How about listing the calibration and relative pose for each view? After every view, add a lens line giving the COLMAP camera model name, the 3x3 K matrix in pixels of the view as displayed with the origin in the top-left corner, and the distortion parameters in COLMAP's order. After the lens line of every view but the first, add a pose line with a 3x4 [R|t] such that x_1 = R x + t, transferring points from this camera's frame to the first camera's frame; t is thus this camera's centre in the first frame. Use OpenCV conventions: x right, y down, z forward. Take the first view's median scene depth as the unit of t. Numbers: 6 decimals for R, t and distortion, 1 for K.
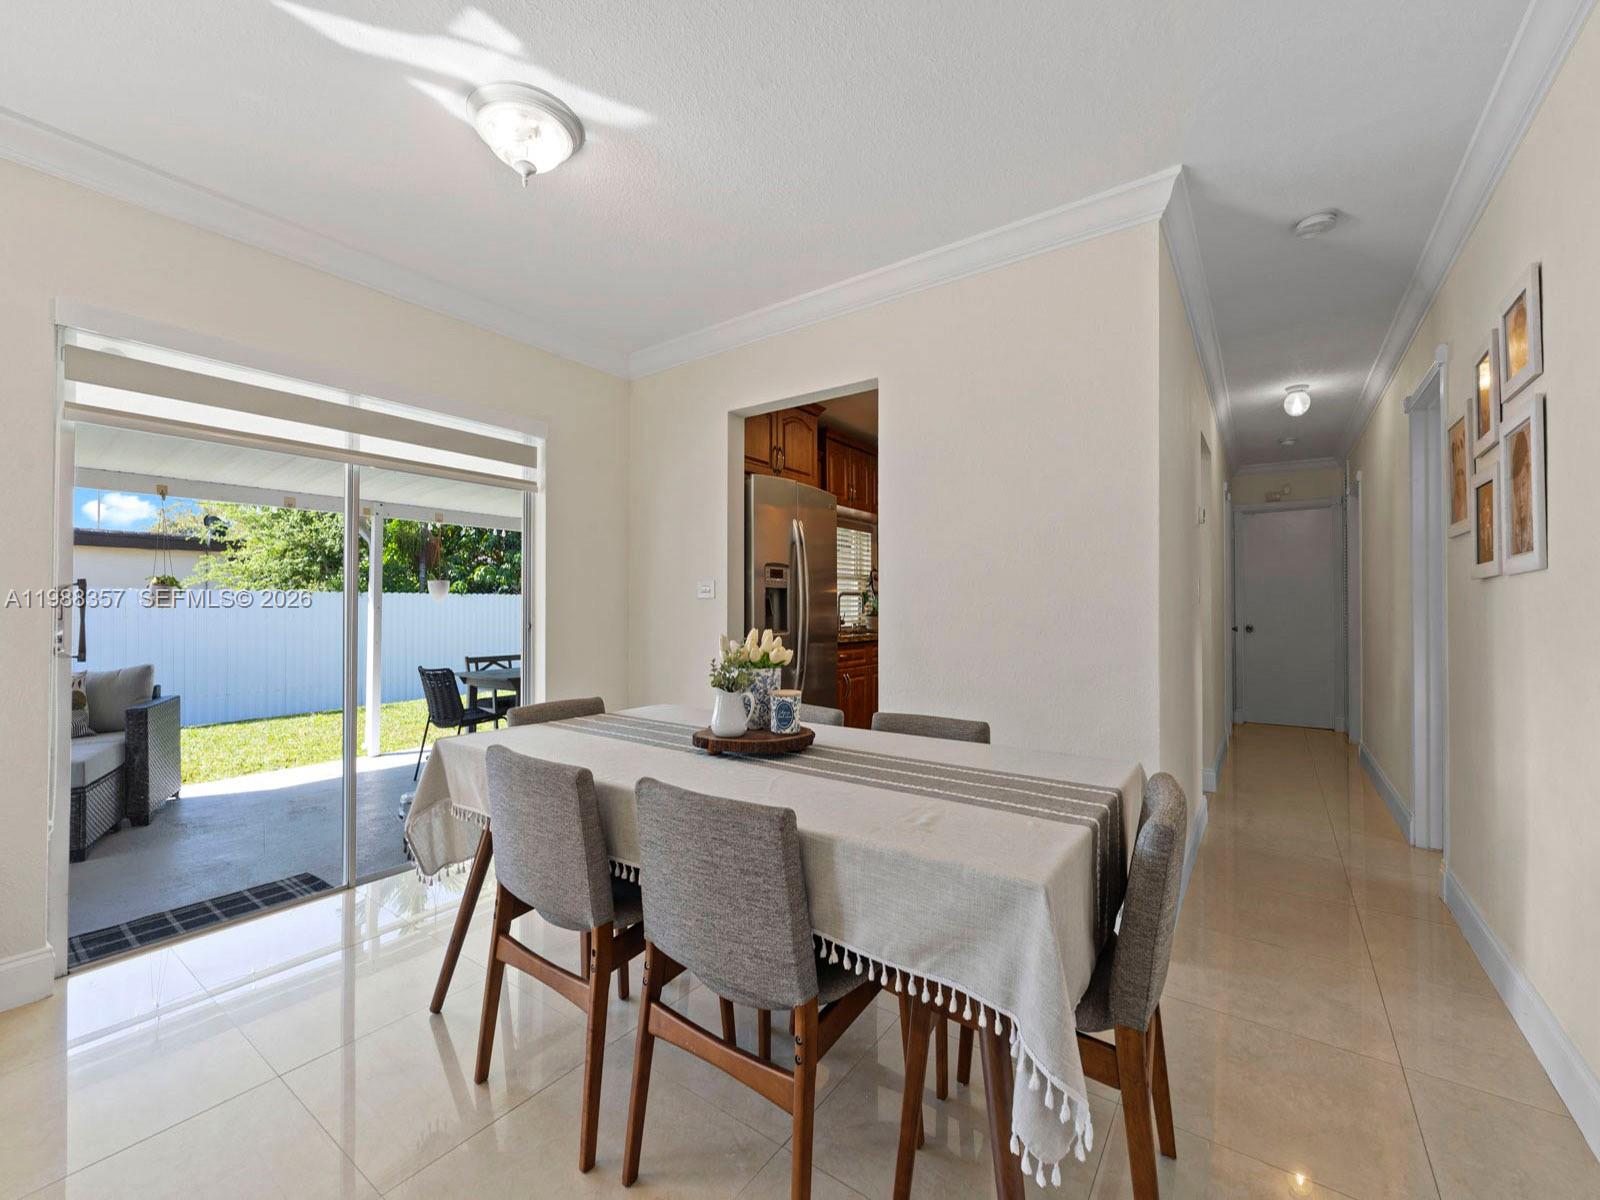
lens RADIAL K [[661.2, 0, 786.2], [0, 661.2, 598.8], [0, 0, 1]] dist [-0.003482, -0.000439]
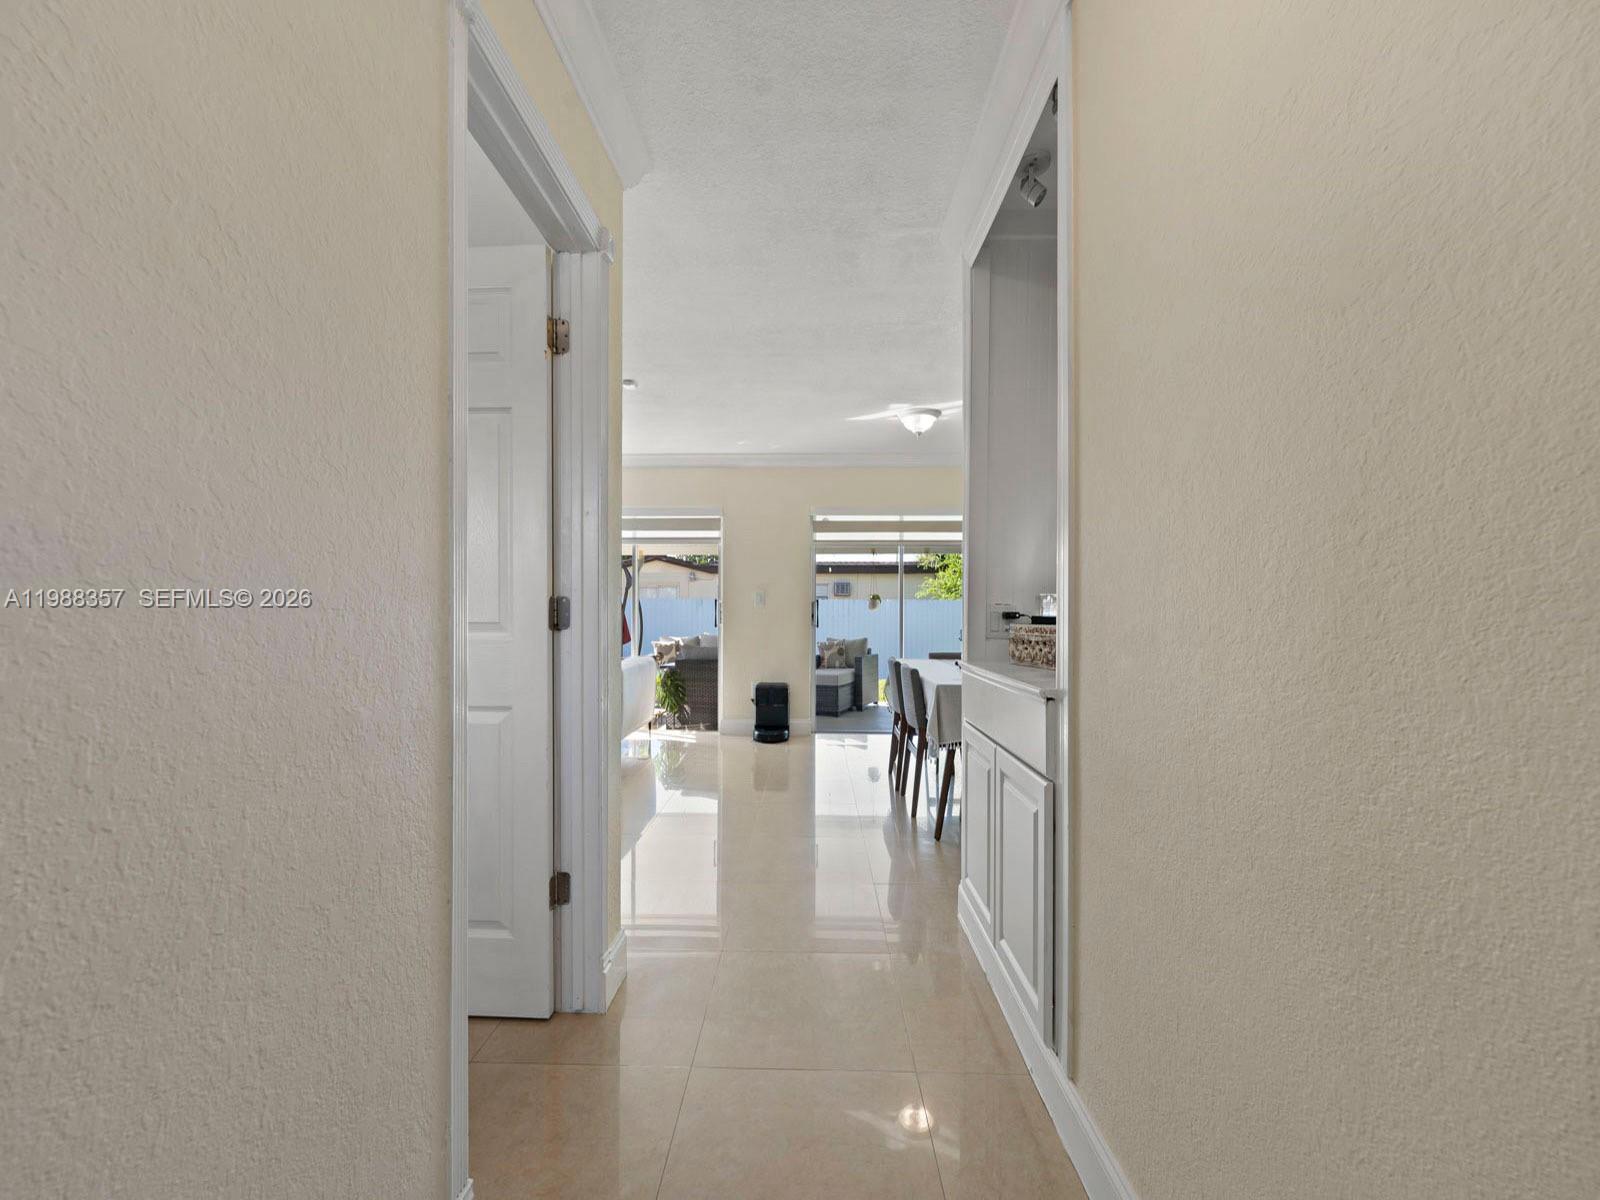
lens RADIAL K [[655.7, 0, 795.8], [0, 655.7, 607.1], [0, 0, 1]] dist [-0.002691, -0.000127]
pose [[0.567203, -0.003315, -0.823571, 0.677245], [0.009218, 0.999955, 0.002324, -0.003871], [0.823526, -0.008910, 0.567208, -0.392673]]
